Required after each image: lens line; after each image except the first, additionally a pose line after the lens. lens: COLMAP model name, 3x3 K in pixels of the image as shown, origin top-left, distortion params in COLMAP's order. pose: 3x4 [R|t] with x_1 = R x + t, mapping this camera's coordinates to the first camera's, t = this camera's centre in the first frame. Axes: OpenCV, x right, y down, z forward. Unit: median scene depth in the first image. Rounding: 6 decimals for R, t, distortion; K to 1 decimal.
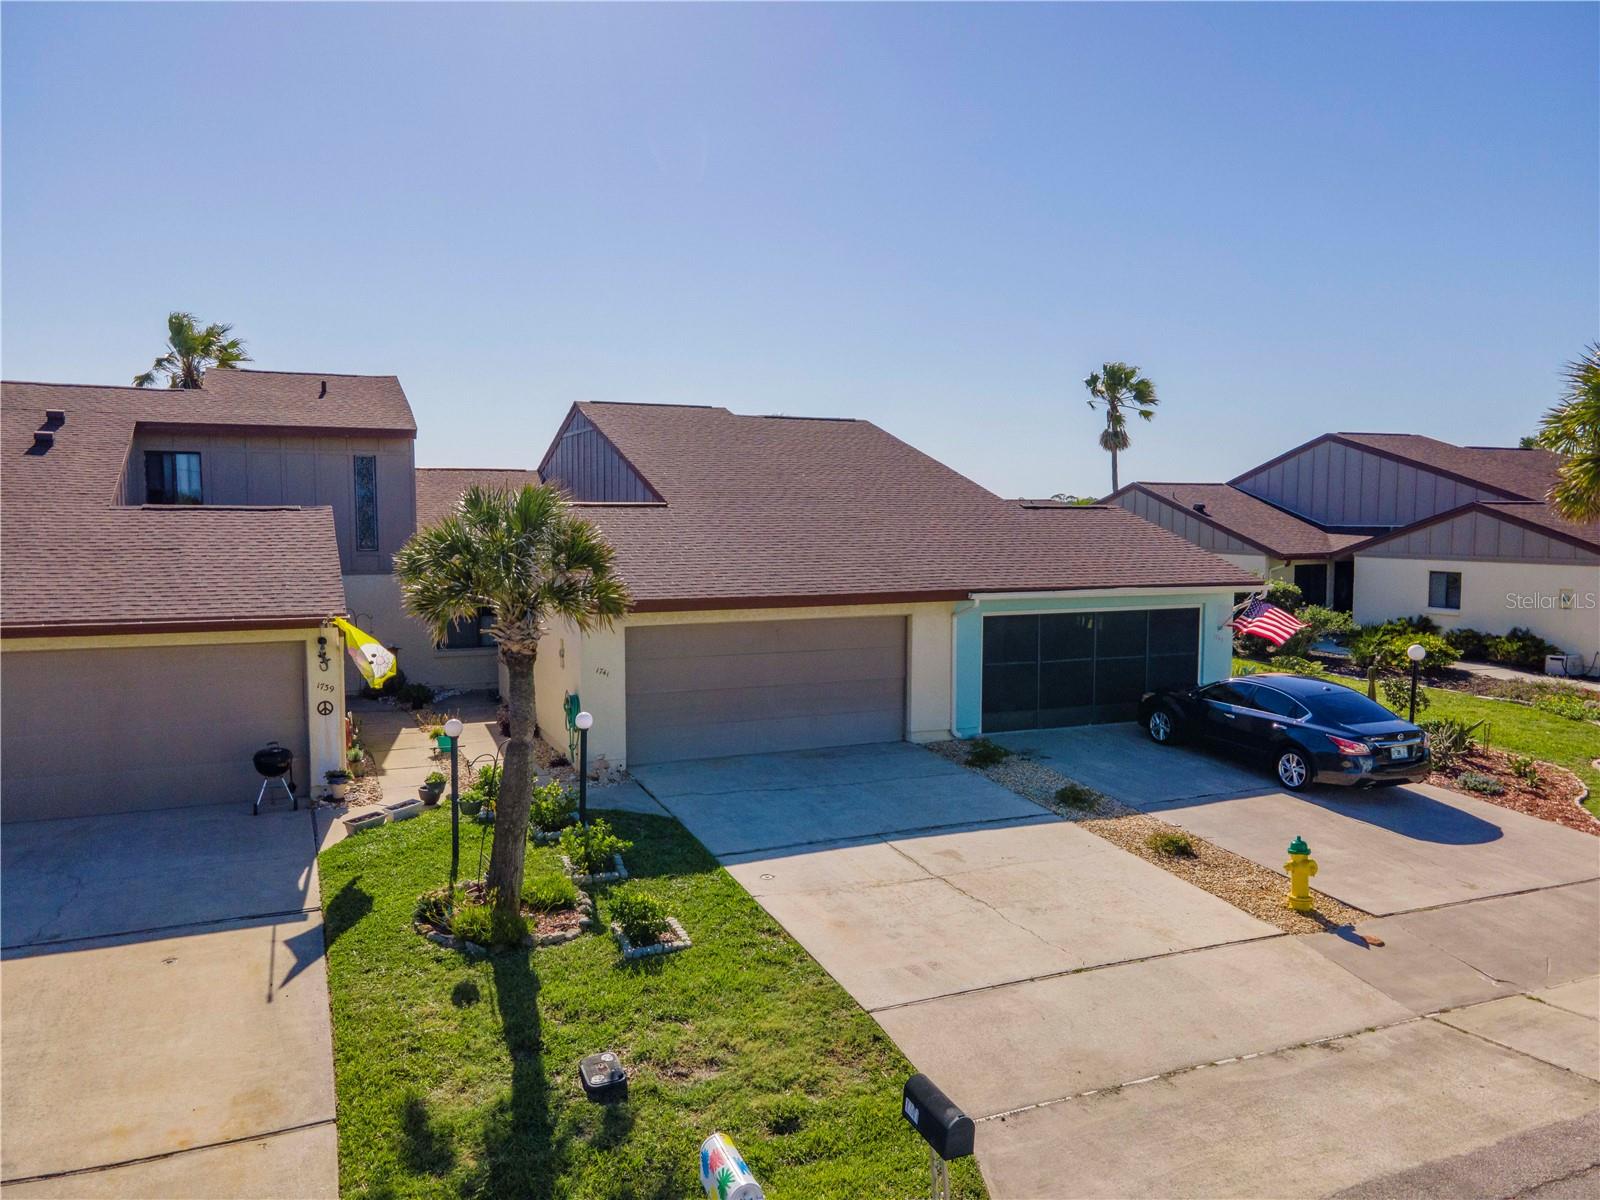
lens RADIAL K [[1160.8, 0, 804.2], [0, 1160.8, 601.8], [0, 0, 1]] dist [0.007386, 0.064024]
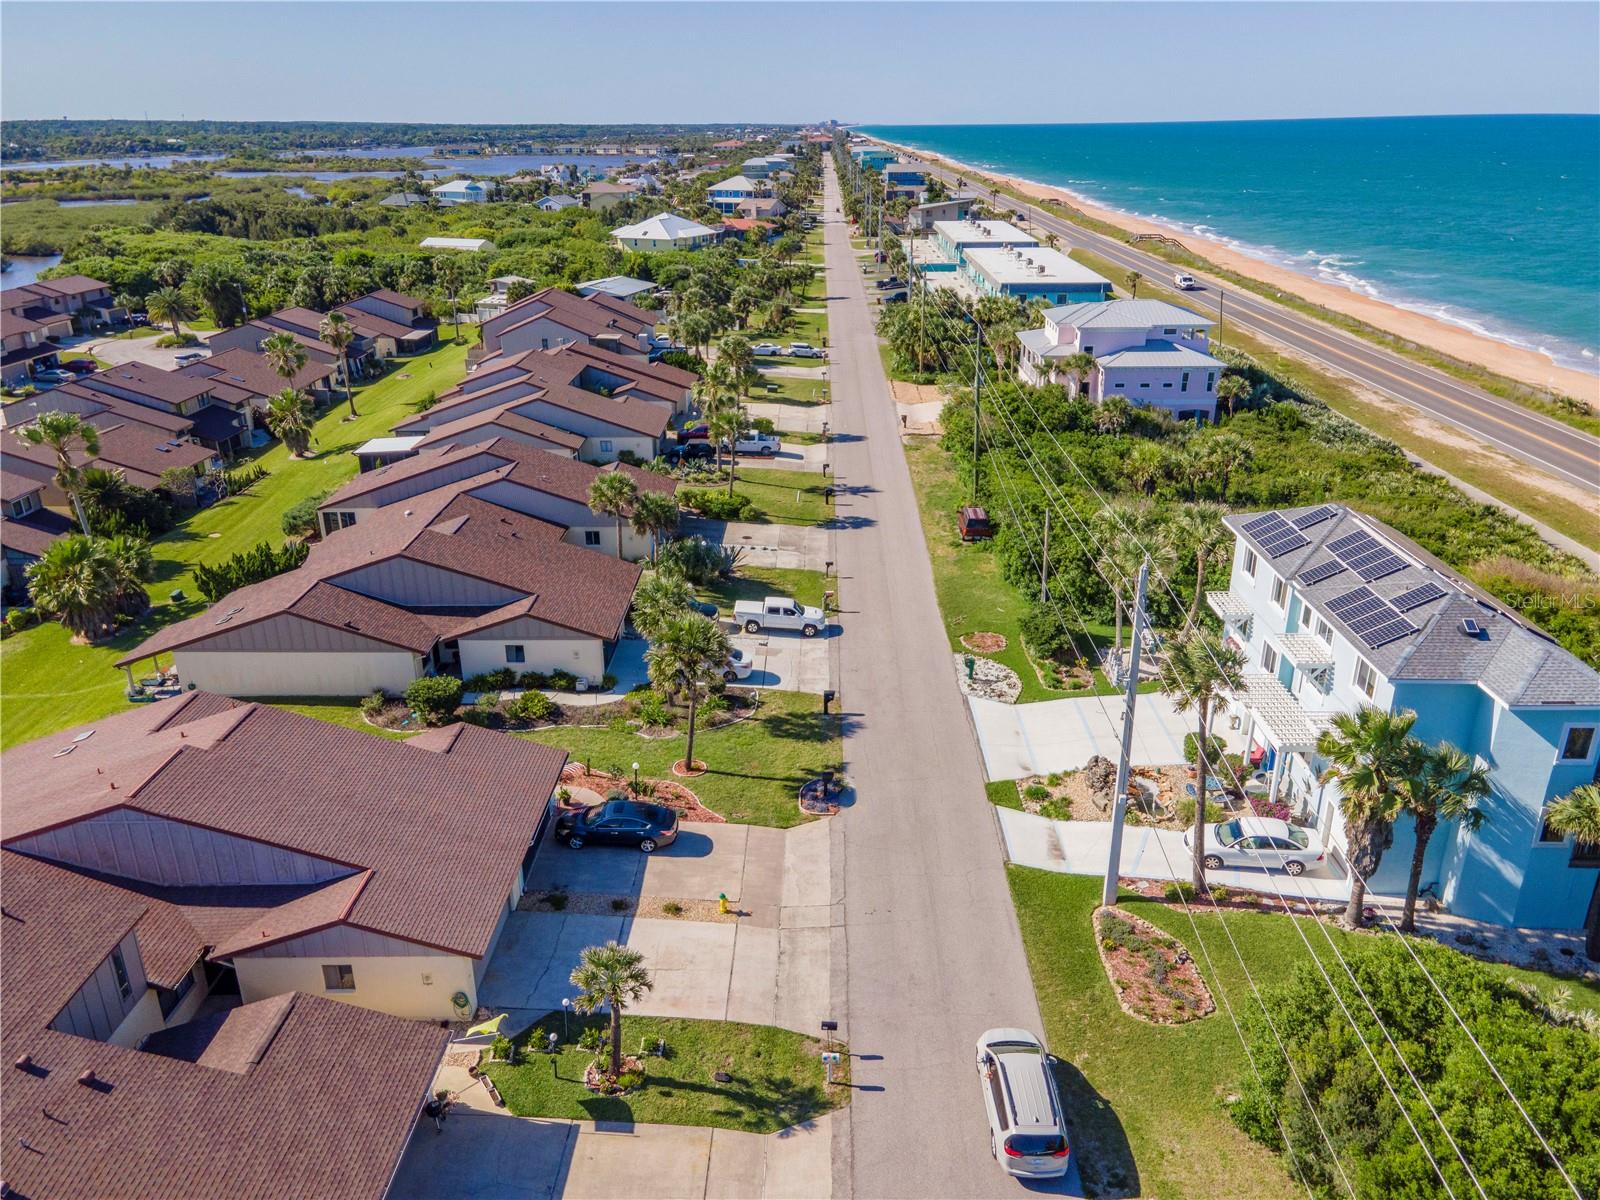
lens RADIAL K [[1160.8, 0, 804.2], [0, 1160.8, 601.8], [0, 0, 1]] dist [0.007386, 0.064024]
pose [[0.422014, -0.342330, 0.839473, -1.773175], [0.080087, 0.936425, 0.341605, -1.519286], [-0.903045, -0.076931, 0.422600, -0.481013]]
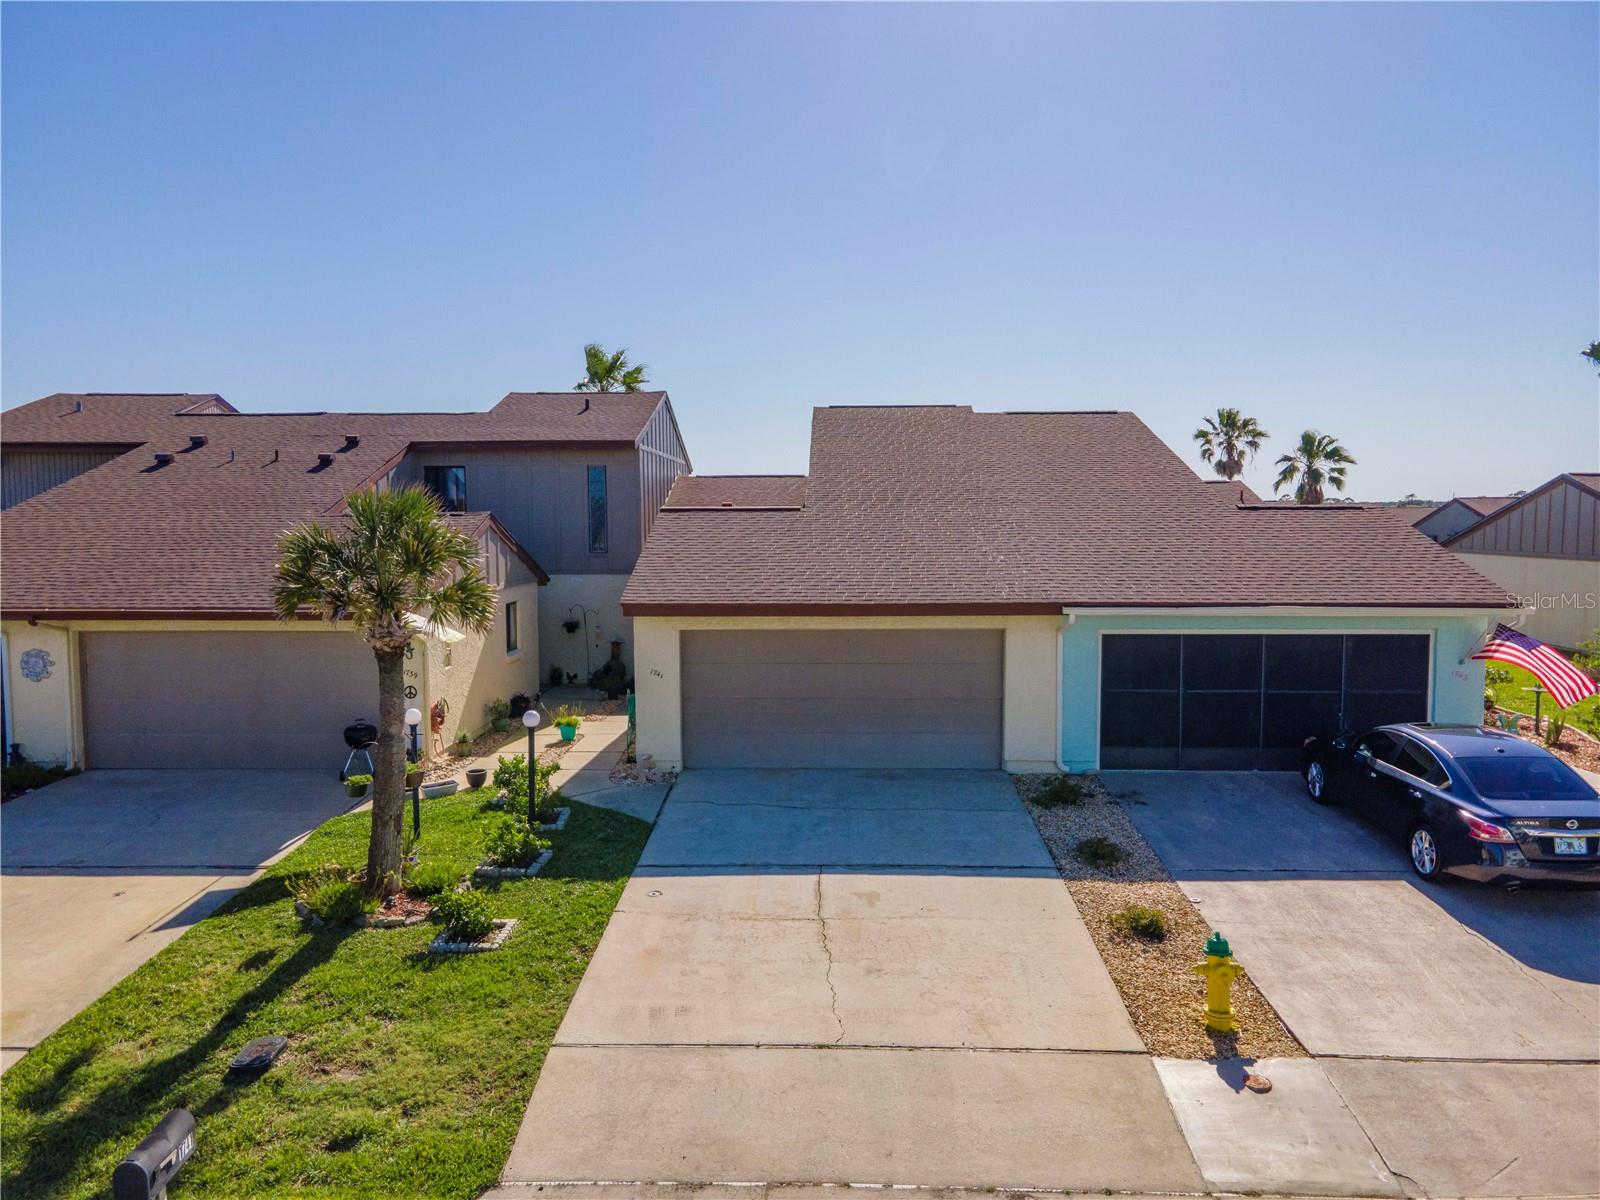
lens RADIAL K [[1160.8, 0, 804.2], [0, 1160.8, 601.8], [0, 0, 1]] dist [0.007386, 0.064024]
pose [[0.903794, 0.027335, -0.427093, 0.454954], [-0.028716, 0.999582, 0.003208, -0.011554], [0.427003, 0.009365, 0.904202, 0.164901]]
